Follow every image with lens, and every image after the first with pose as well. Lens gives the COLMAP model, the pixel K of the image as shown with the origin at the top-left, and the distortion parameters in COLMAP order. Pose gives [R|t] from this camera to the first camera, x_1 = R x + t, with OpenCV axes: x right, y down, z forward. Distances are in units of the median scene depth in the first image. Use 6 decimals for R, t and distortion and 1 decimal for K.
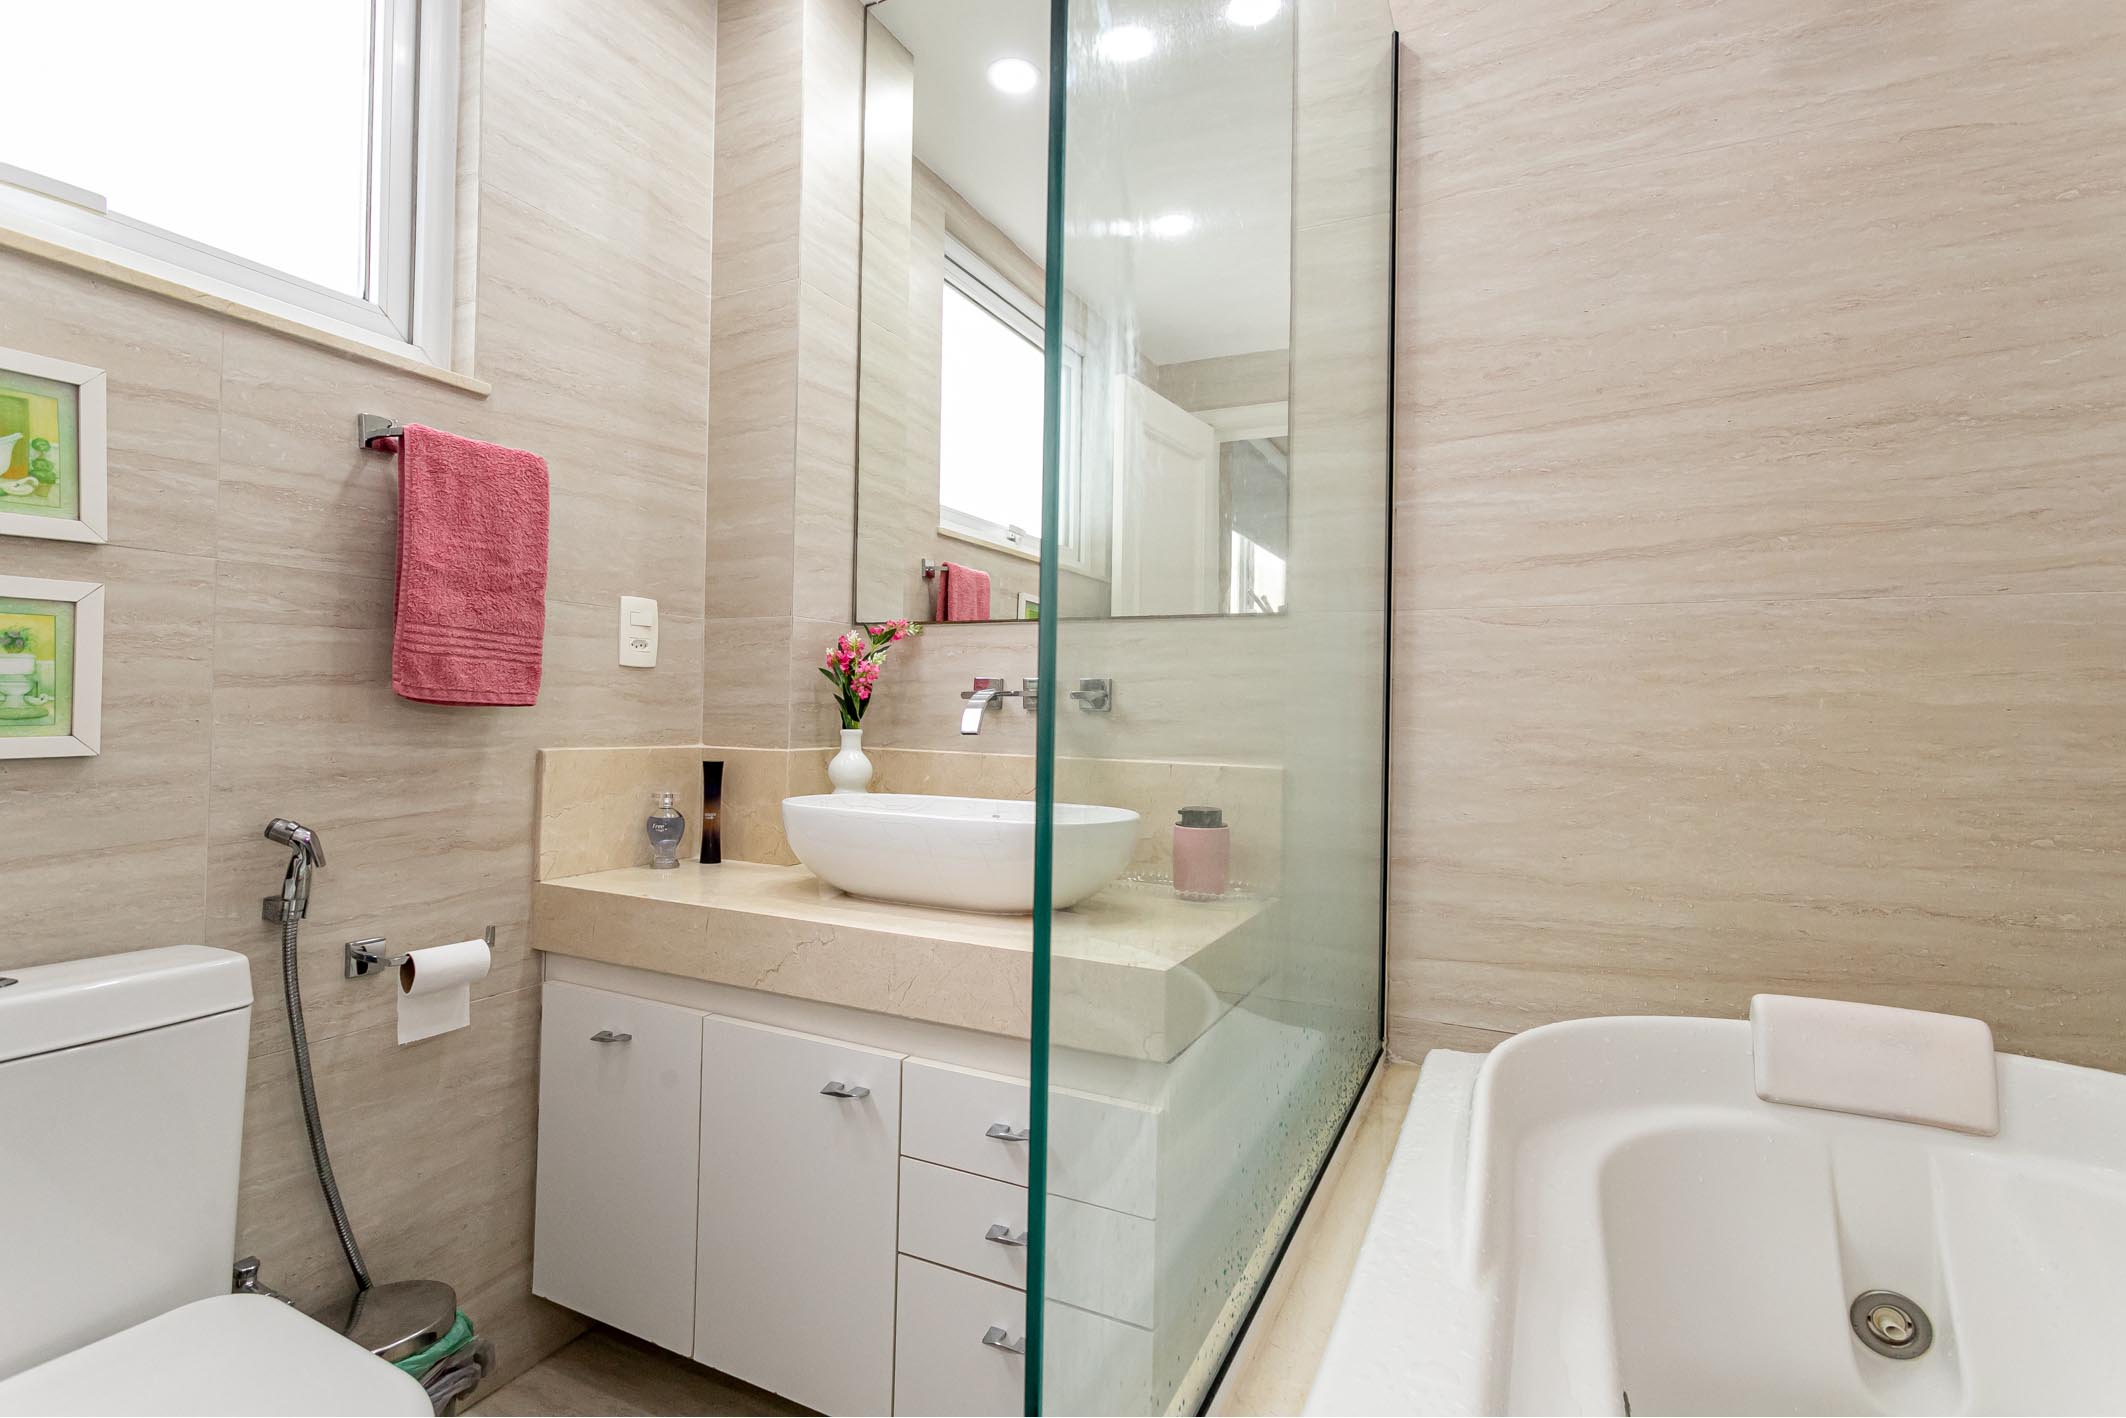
lens RADIAL K [[1010.5, 0, 1058.5], [0, 1010.5, 701.6], [0, 0, 1]] dist [0.001994, 0.000012]
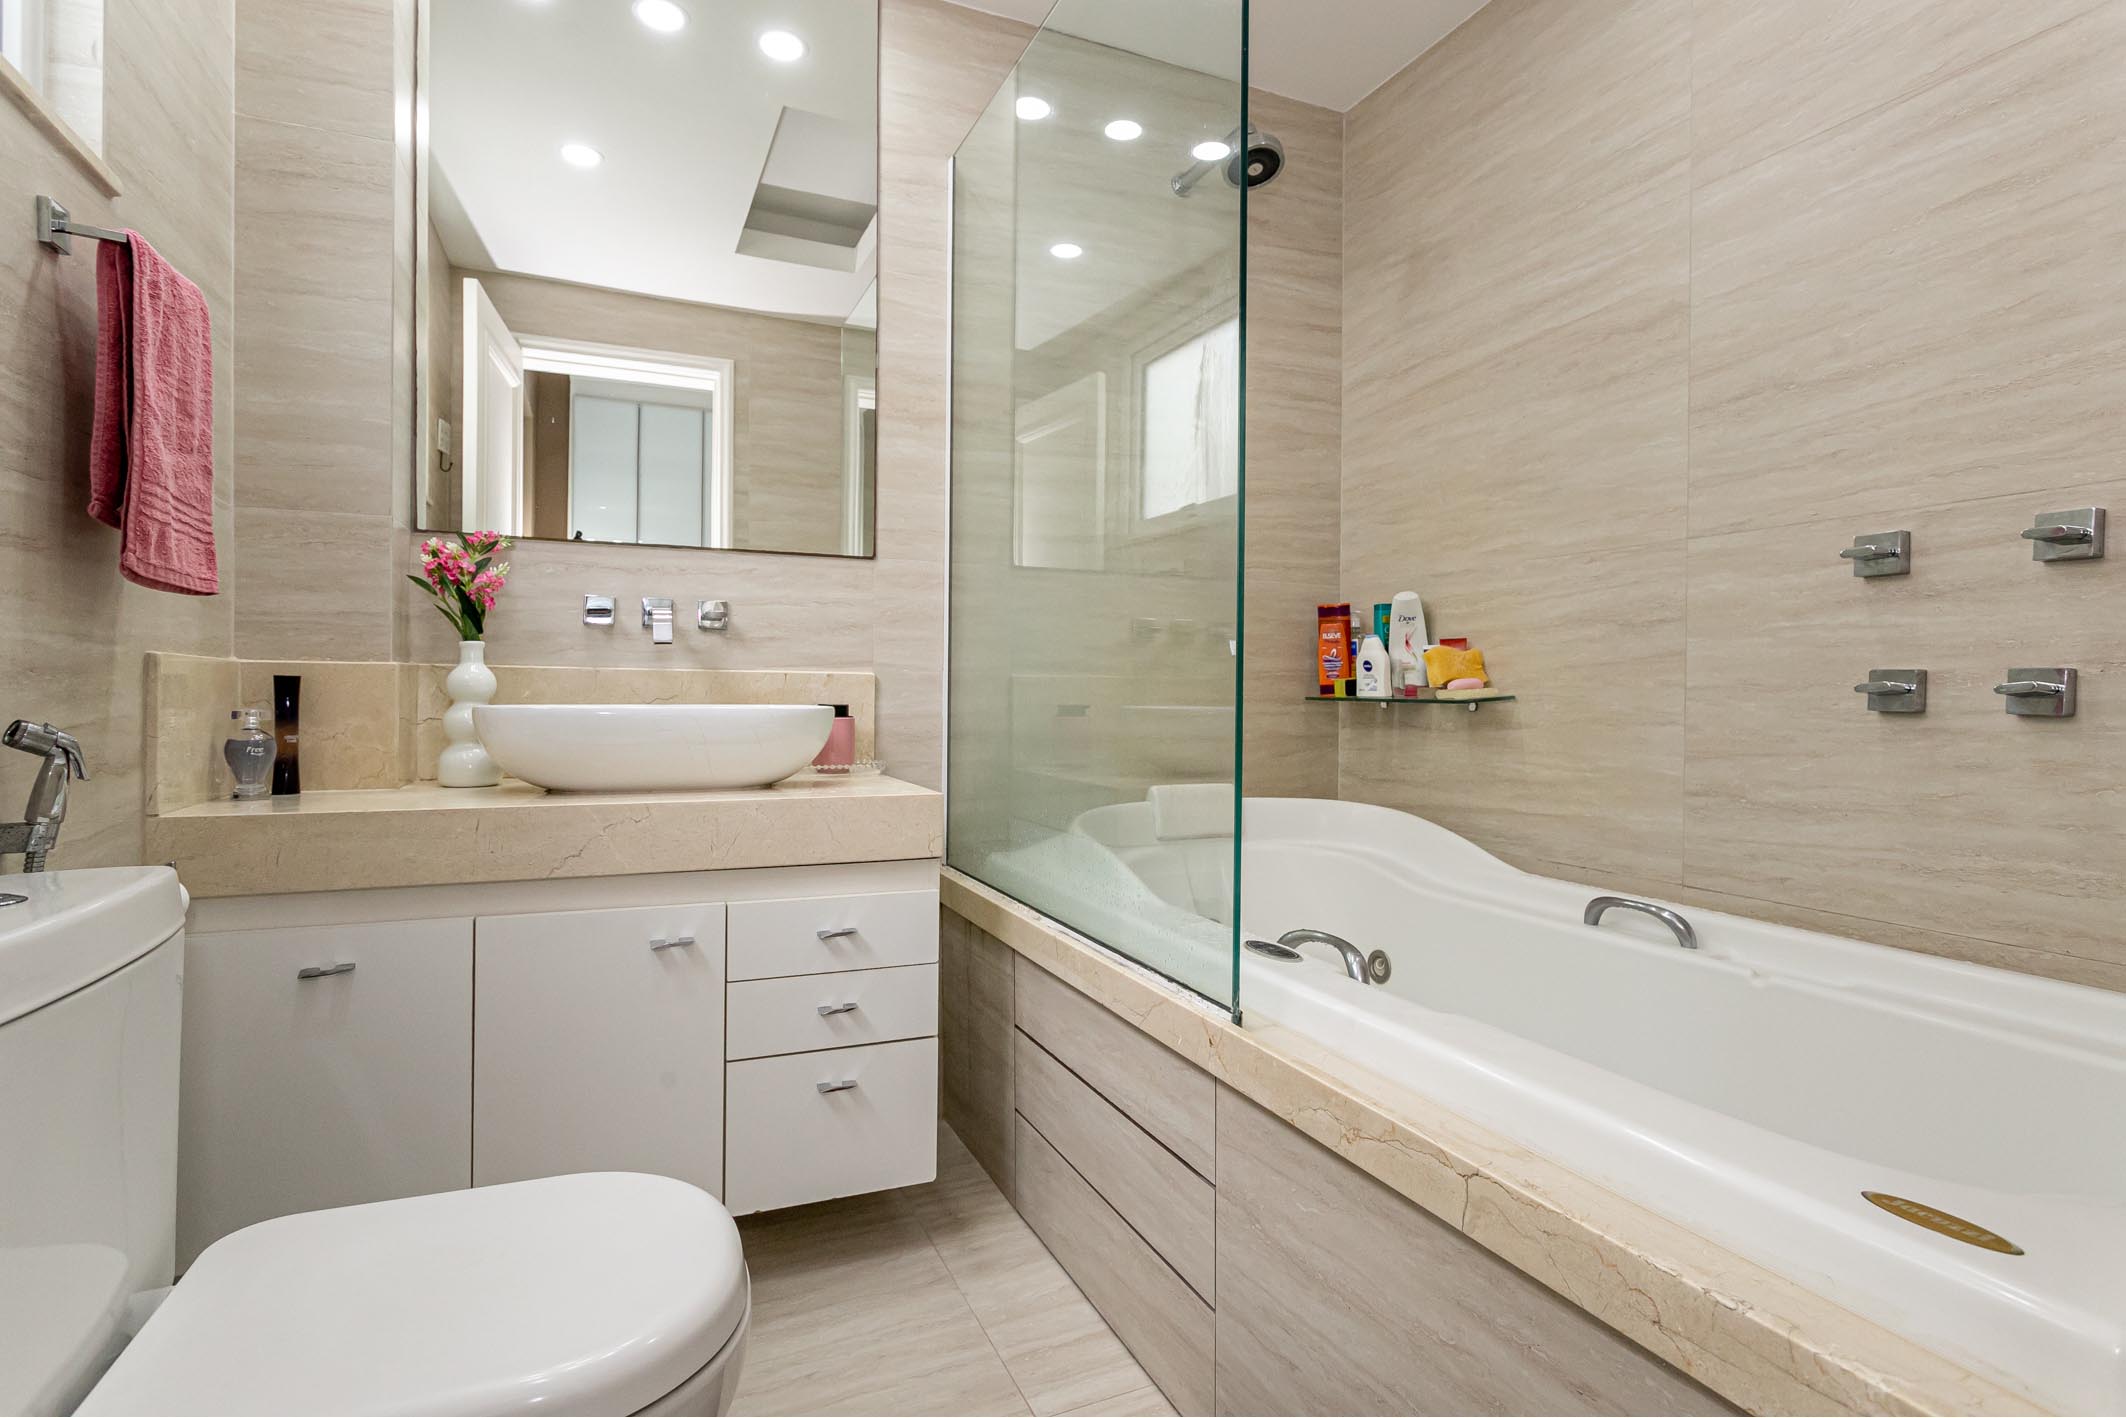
lens RADIAL K [[1056.4, 0, 1063.9], [0, 1056.4, 705.5], [0, 0, 1]] dist [0.003255, 0.000146]
pose [[0.645750, -0.024608, 0.763152, -0.612554], [-0.003243, 0.999383, 0.034969, 0.051447], [-0.763542, -0.025056, 0.645272, -0.083799]]
